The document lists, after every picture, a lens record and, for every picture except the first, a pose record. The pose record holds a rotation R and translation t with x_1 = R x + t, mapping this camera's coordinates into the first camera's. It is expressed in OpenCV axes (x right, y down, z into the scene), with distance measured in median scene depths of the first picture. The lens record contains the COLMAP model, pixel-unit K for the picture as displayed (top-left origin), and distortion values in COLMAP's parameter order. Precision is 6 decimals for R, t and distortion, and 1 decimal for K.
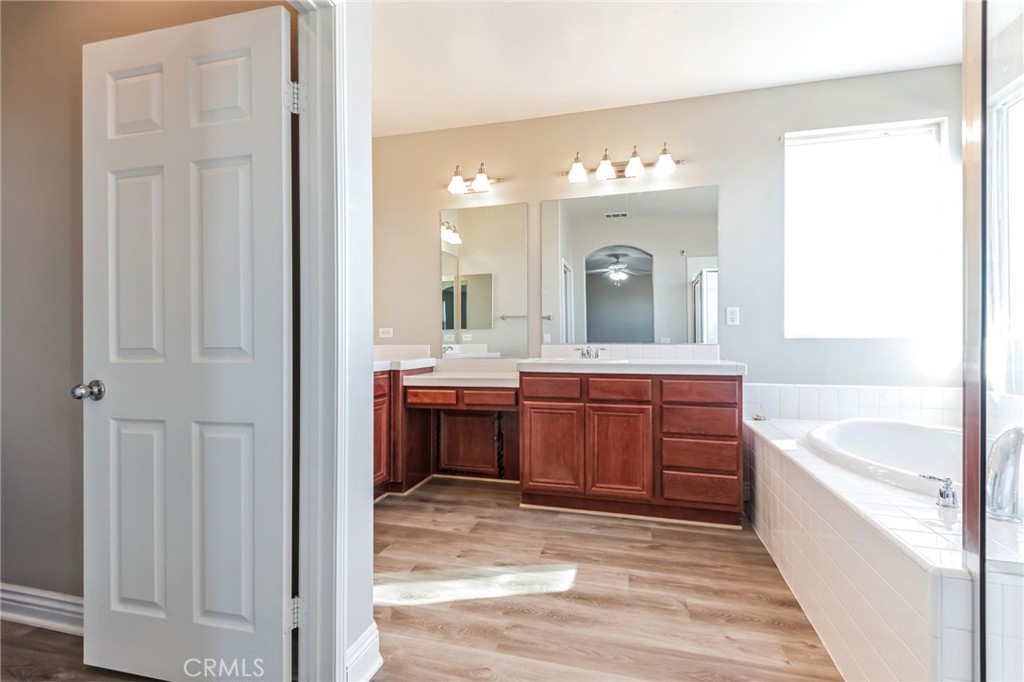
lens RADIAL K [[468.7, 0, 512.8], [0, 468.7, 339.1], [0, 0, 1]] dist [0.004052, 0.000201]
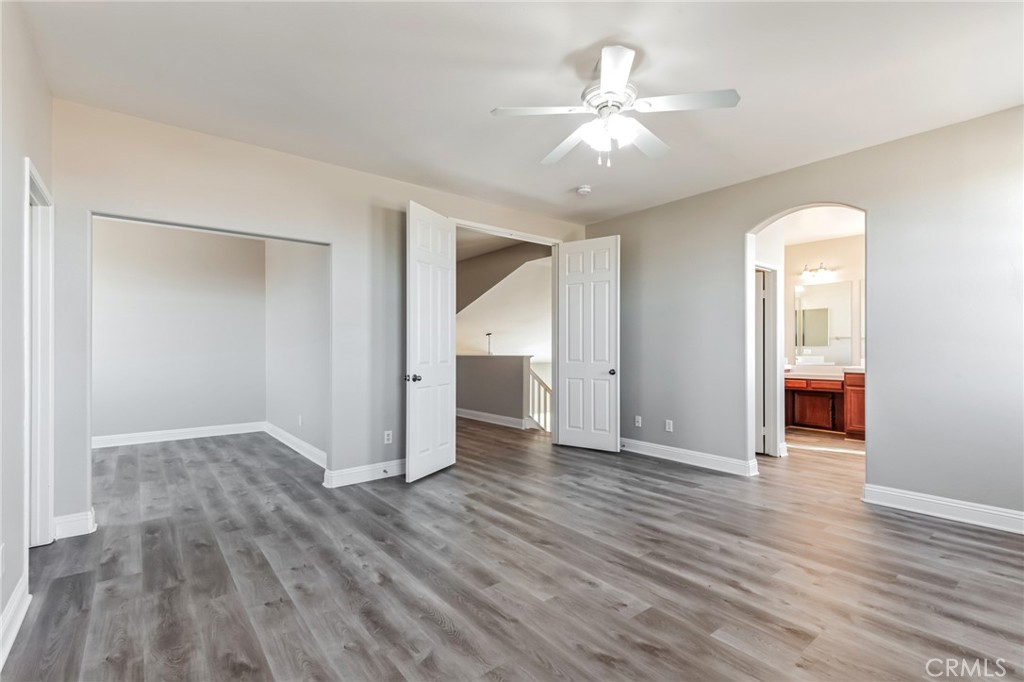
lens RADIAL K [[468.7, 0, 511.7], [0, 468.7, 341.7], [0, 0, 1]] dist [0.004052, 0.000201]
pose [[0.803447, 0.000105, -0.595376, 0.056328], [-0.003483, 0.999984, -0.004524, -0.041321], [0.595366, 0.005709, 0.803435, -1.240447]]
